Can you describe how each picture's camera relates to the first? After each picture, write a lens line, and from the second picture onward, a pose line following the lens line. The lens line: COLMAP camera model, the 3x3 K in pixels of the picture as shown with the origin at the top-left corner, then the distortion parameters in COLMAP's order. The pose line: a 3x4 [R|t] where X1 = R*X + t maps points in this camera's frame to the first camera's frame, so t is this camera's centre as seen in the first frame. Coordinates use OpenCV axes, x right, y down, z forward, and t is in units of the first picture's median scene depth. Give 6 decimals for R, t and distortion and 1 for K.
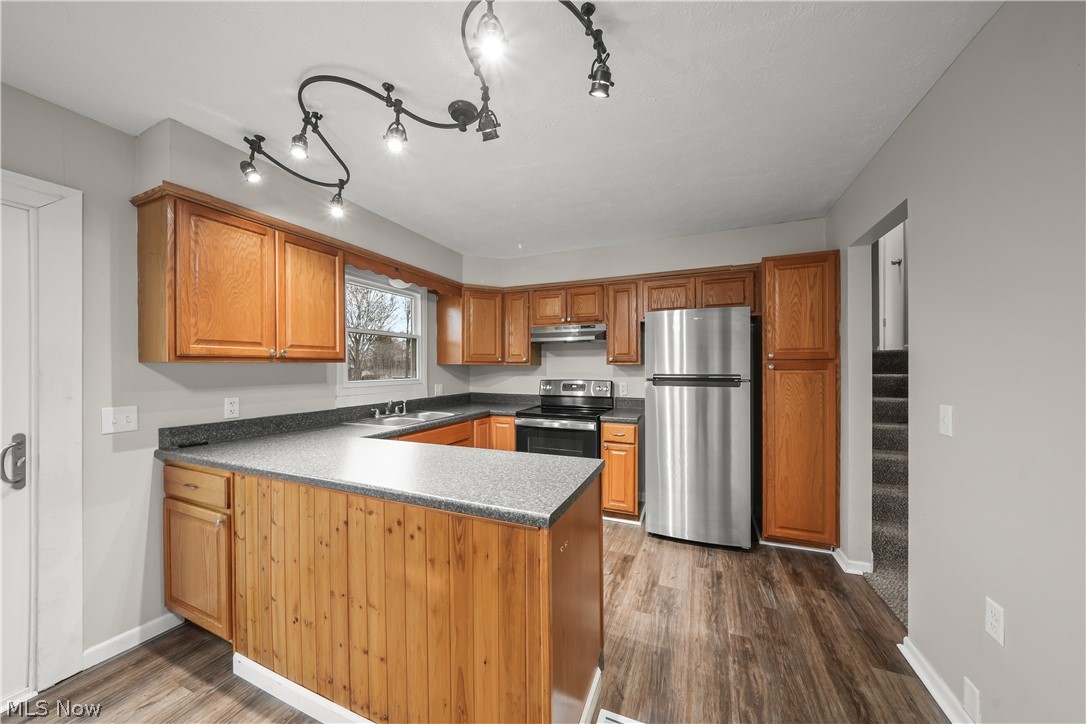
lens RADIAL K [[379.3, 0, 534.2], [0, 379.3, 368.6], [0, 0, 1]] dist [-0.008863, 0.000134]
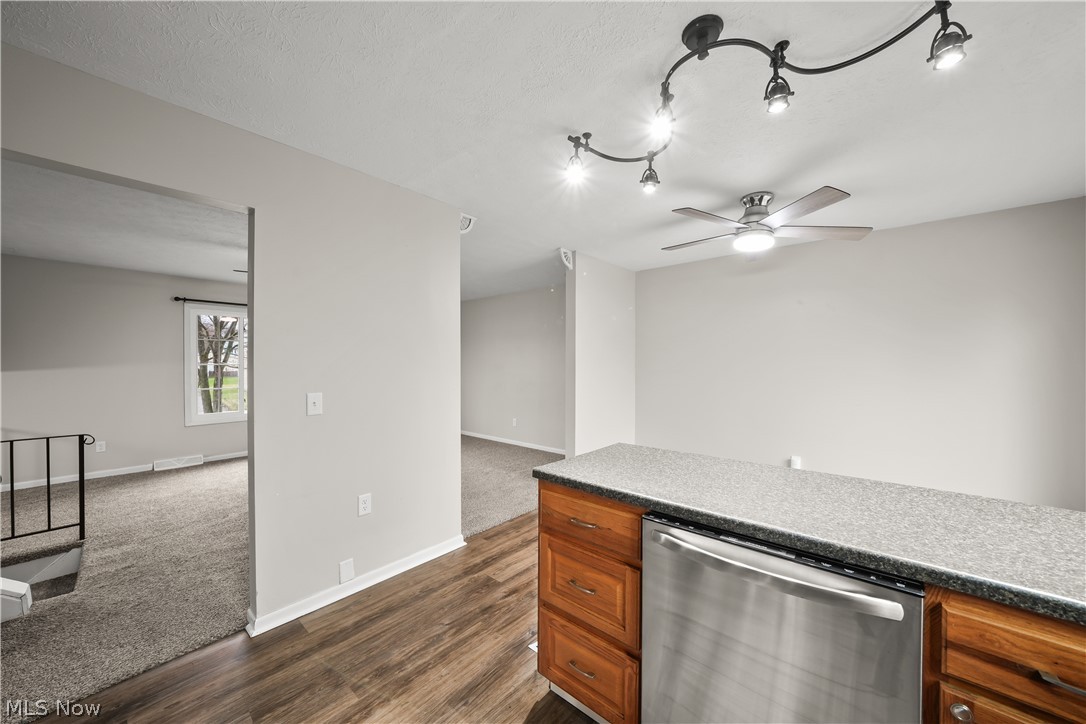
lens RADIAL K [[379.3, 0, 539.3], [0, 379.3, 364.1], [0, 0, 1]] dist [-0.008863, 0.000134]
pose [[-0.952589, 0.003235, 0.304243, -0.076915], [0.005794, 0.999955, 0.007507, -0.007396], [-0.304205, 0.008914, -0.952565, 1.458648]]
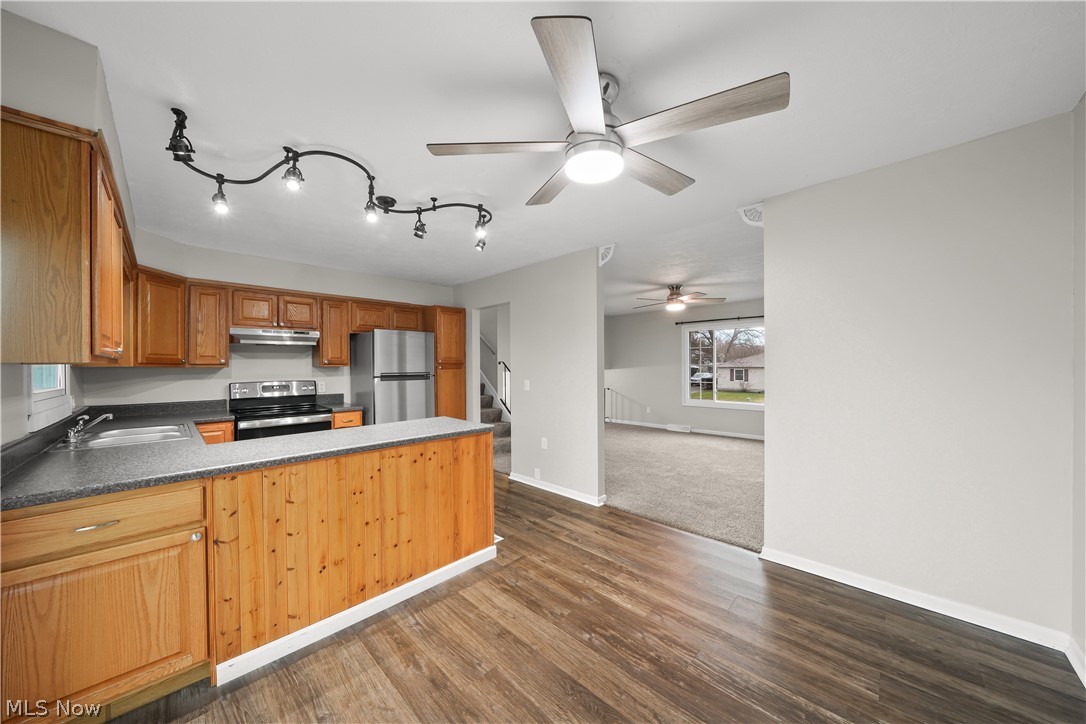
lens RADIAL K [[379.3, 0, 539.4], [0, 379.3, 368.2], [0, 0, 1]] dist [-0.008863, 0.000134]
pose [[0.361703, -0.007004, 0.932267, -1.111891], [0.012817, 0.999915, 0.002540, 0.001434], [-0.932205, 0.011030, 0.361762, -0.103108]]
